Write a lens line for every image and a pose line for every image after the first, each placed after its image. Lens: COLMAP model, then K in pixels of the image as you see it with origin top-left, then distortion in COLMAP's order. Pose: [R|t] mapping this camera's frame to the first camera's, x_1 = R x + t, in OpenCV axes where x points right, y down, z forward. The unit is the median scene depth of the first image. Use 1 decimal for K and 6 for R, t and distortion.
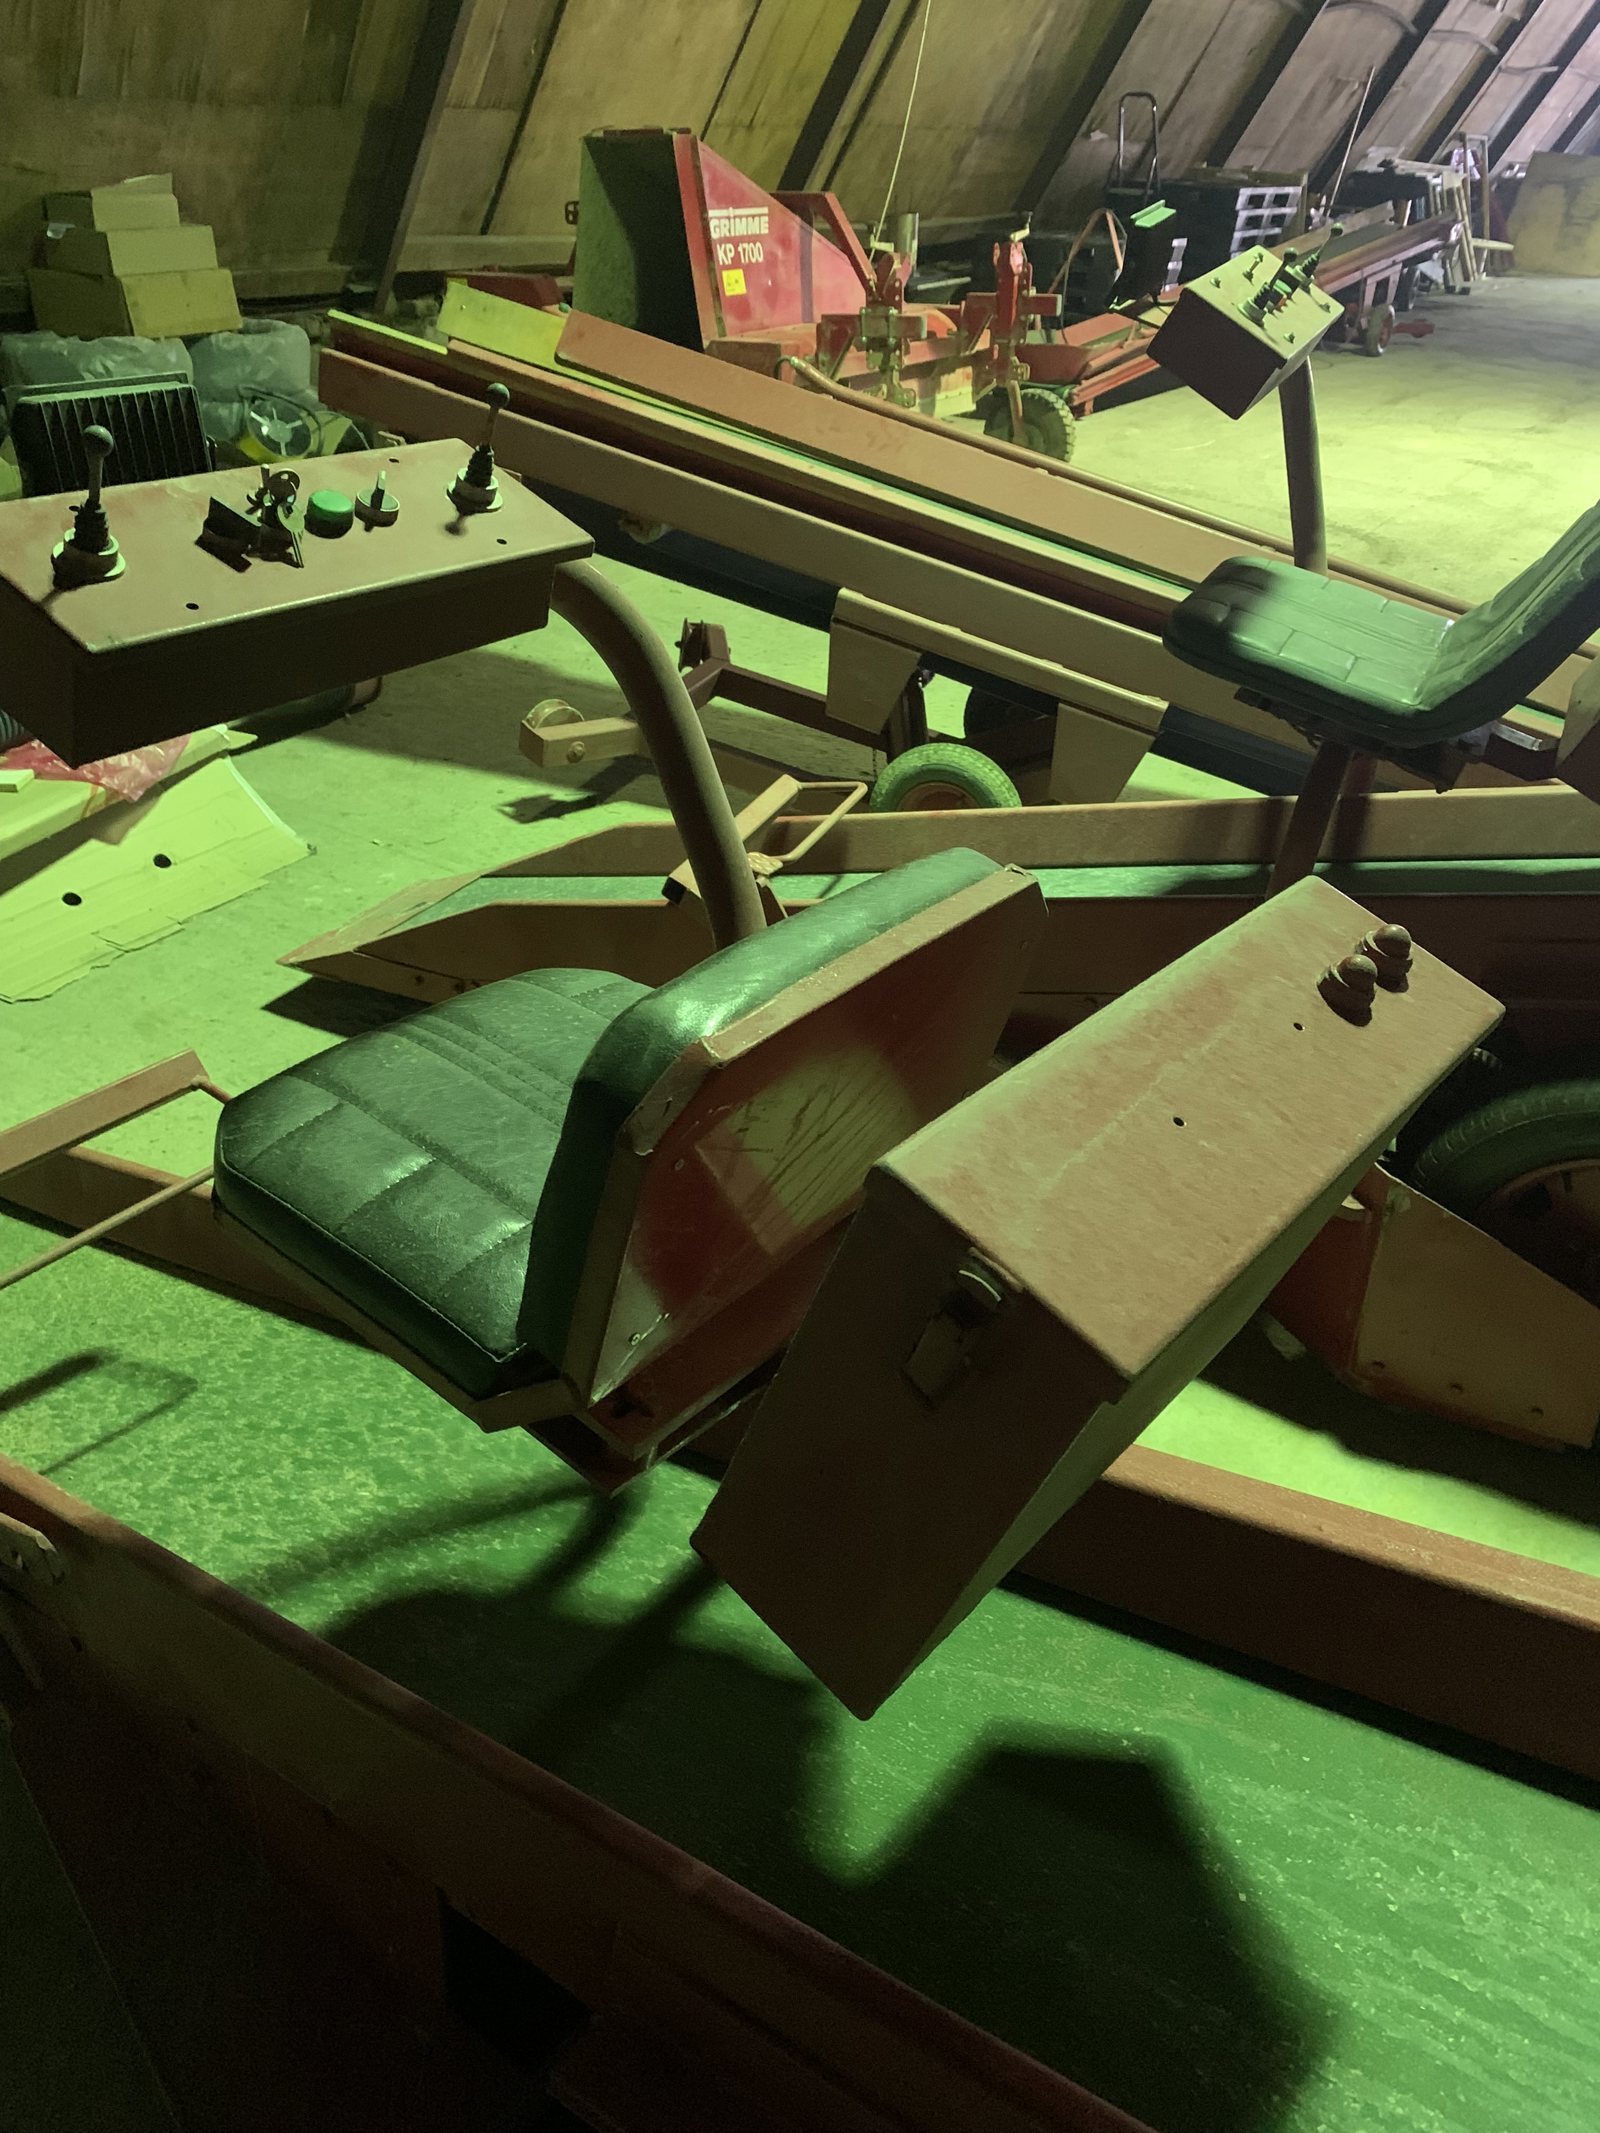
lens RADIAL K [[1612.8, 0, 803.4], [0, 1612.8, 1095.0], [0, 0, 1]] dist [-0.001210, -0.007933]
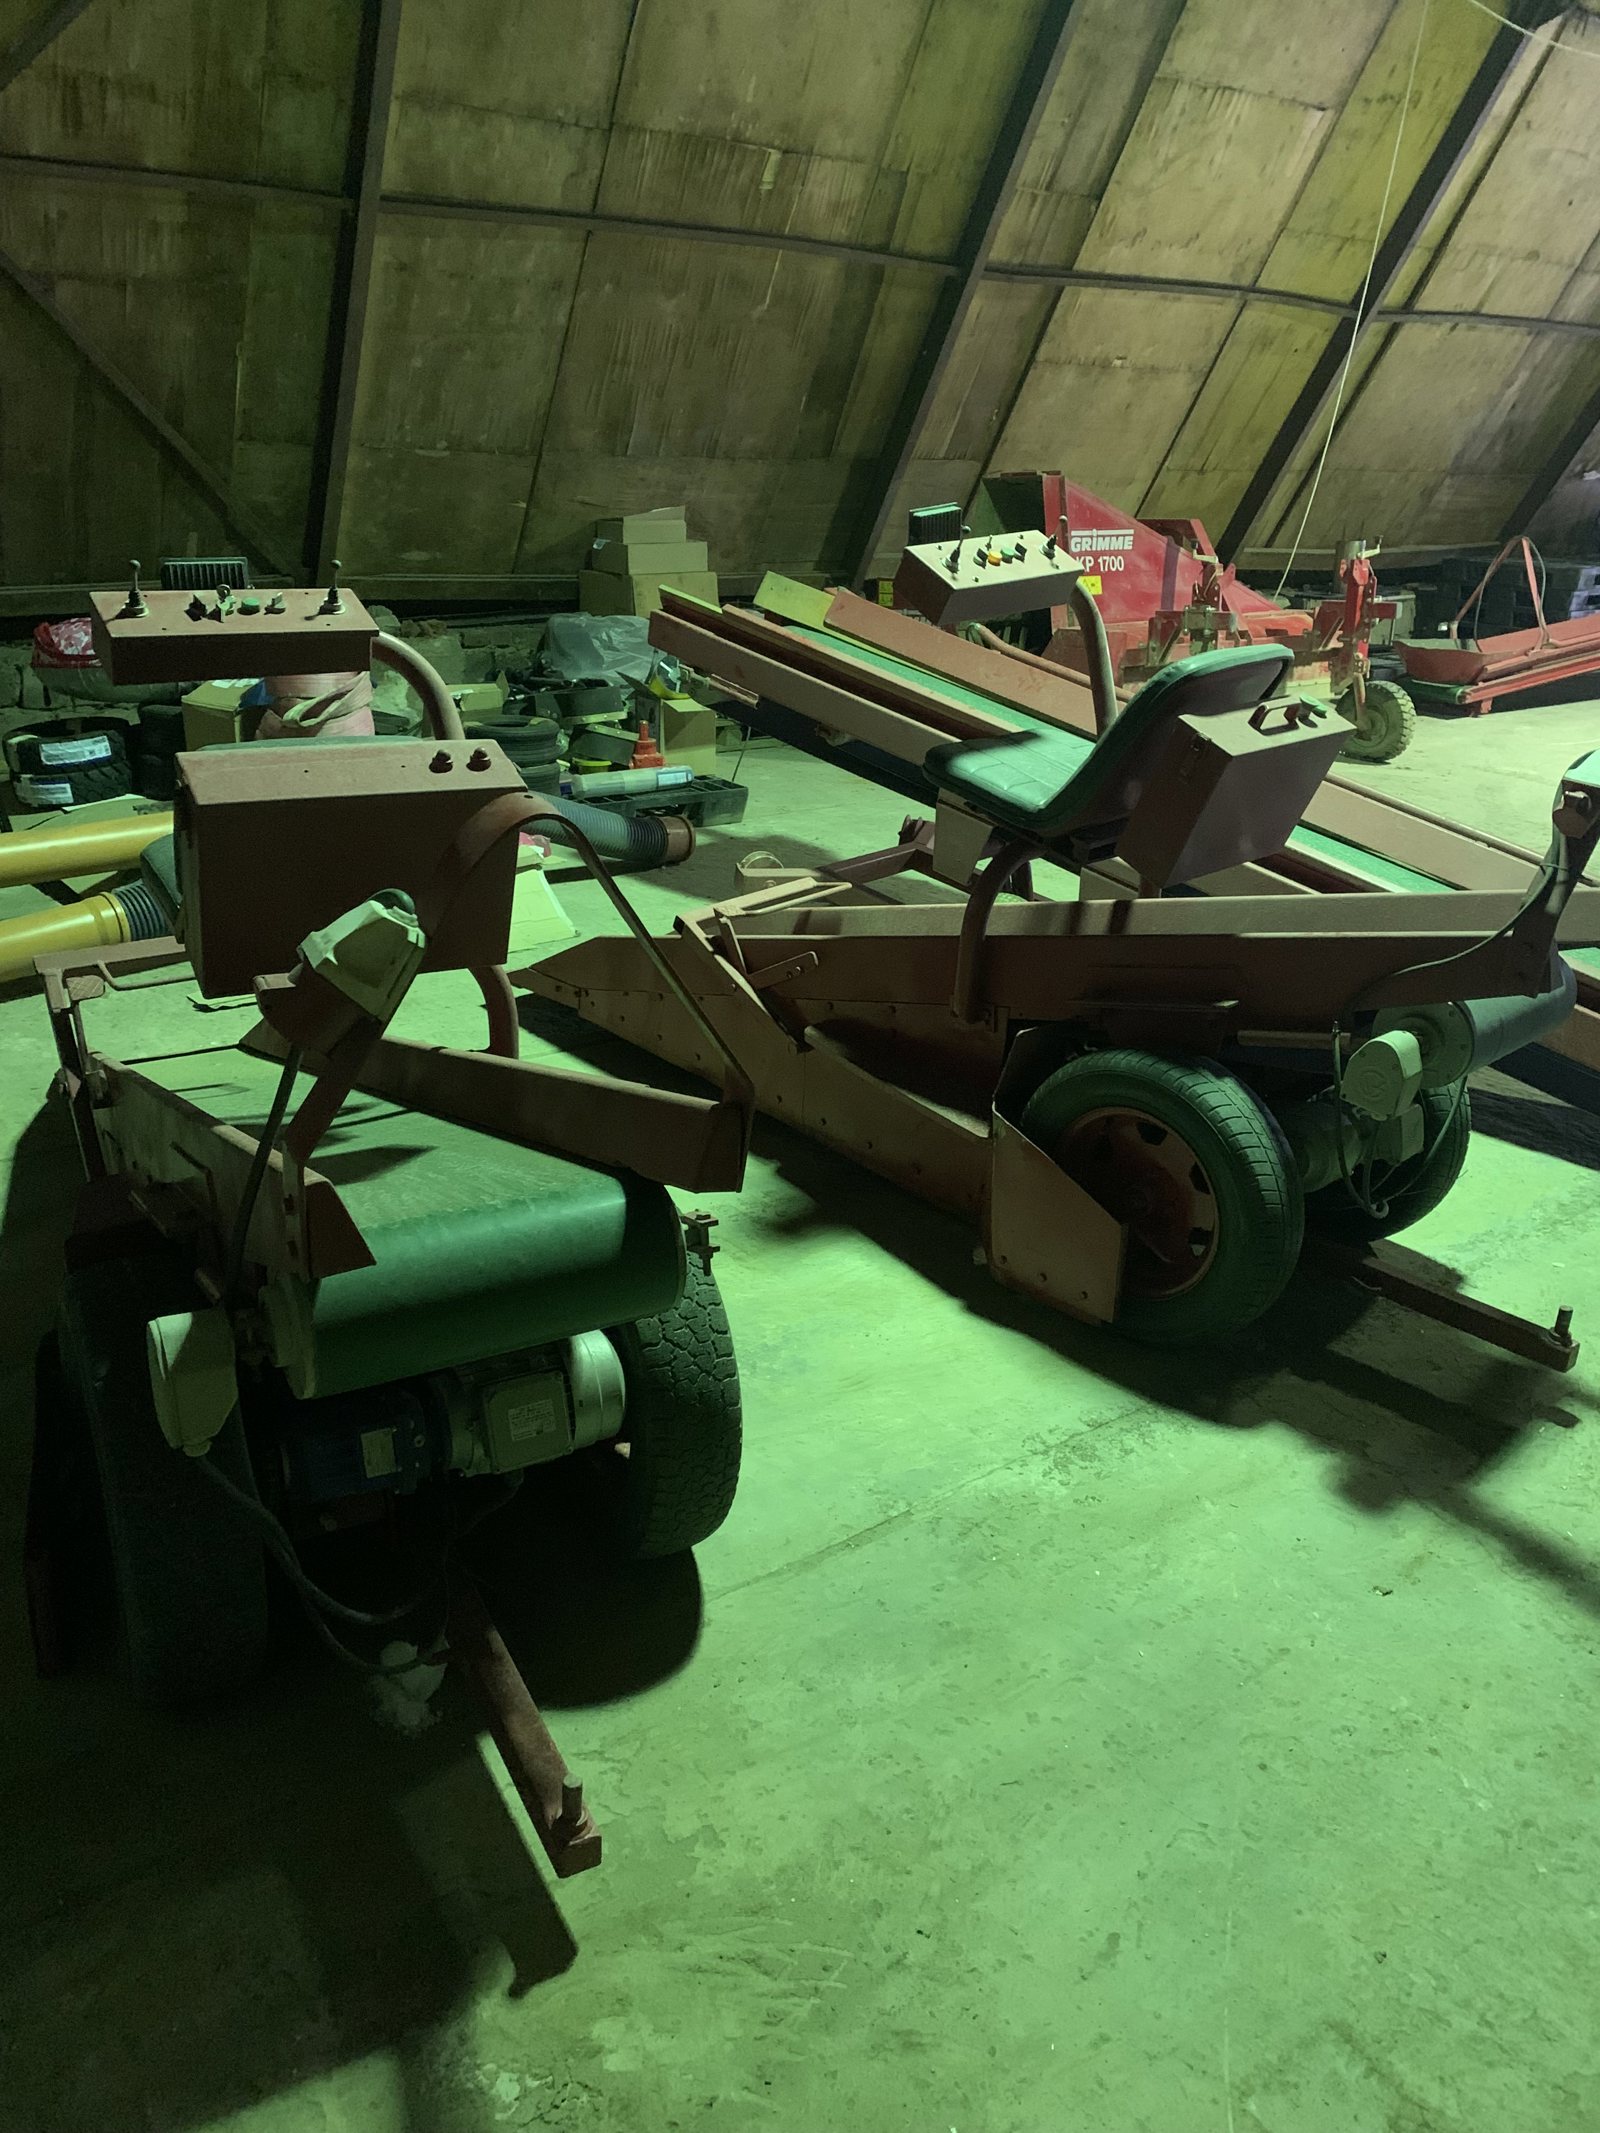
lens RADIAL K [[1662.1, 0, 800.0], [0, 1662.1, 1066.5], [0, 0, 1]] dist [-0.014592, -0.001408]
pose [[0.926913, 0.113495, -0.357703, 0.214677], [-0.182454, 0.969225, -0.165267, 0.085391], [0.327938, 0.218453, 0.919095, -0.130754]]
